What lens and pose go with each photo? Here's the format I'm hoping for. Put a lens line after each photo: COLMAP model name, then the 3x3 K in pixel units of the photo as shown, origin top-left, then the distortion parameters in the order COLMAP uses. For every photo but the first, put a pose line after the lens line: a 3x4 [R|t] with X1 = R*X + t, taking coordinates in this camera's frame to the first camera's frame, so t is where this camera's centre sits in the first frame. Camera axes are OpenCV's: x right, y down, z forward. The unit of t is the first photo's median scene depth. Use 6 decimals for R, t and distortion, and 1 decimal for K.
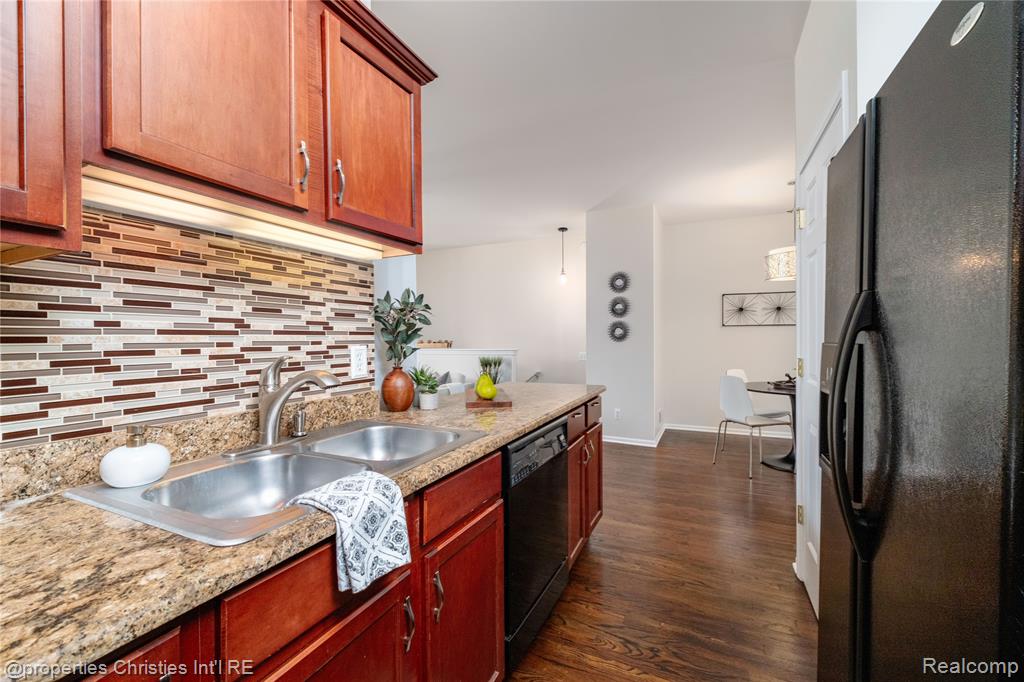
lens RADIAL K [[439.0, 0, 512.0], [0, 439.0, 341.0], [0, 0, 1]] dist [0.000683, 0.000074]
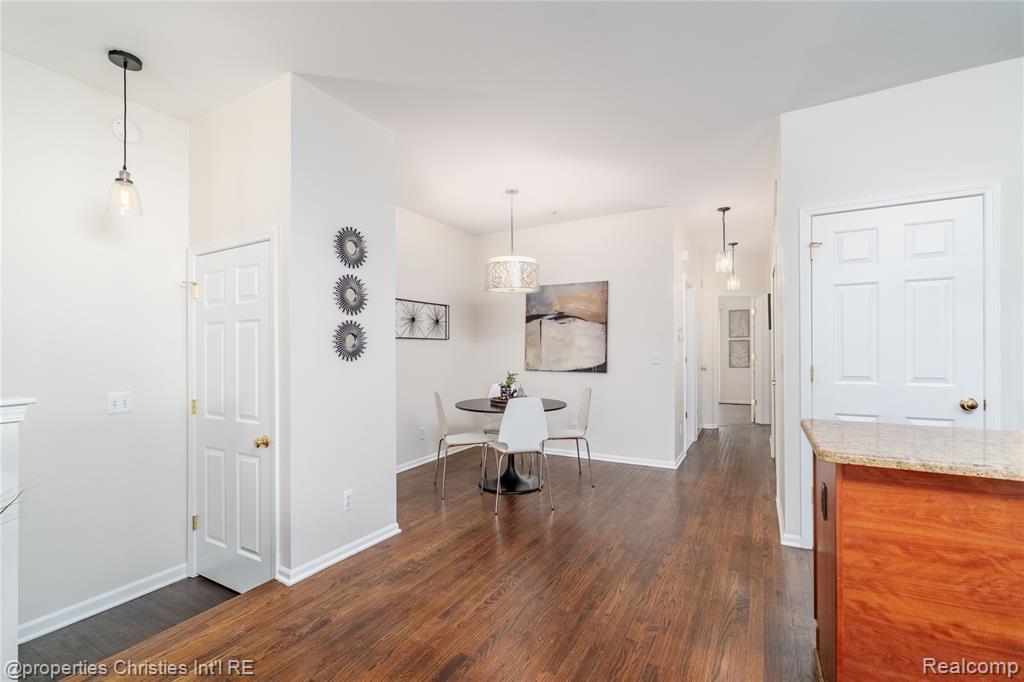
lens RADIAL K [[448.5, 0, 512.0], [0, 448.5, 351.3], [0, 0, 1]] dist [-0.000654, -0.000032]
pose [[0.079306, 0.002663, 0.996847, -0.274829], [0.012260, 0.999918, -0.003647, -0.005430], [-0.996775, 0.012510, 0.079267, 0.762115]]
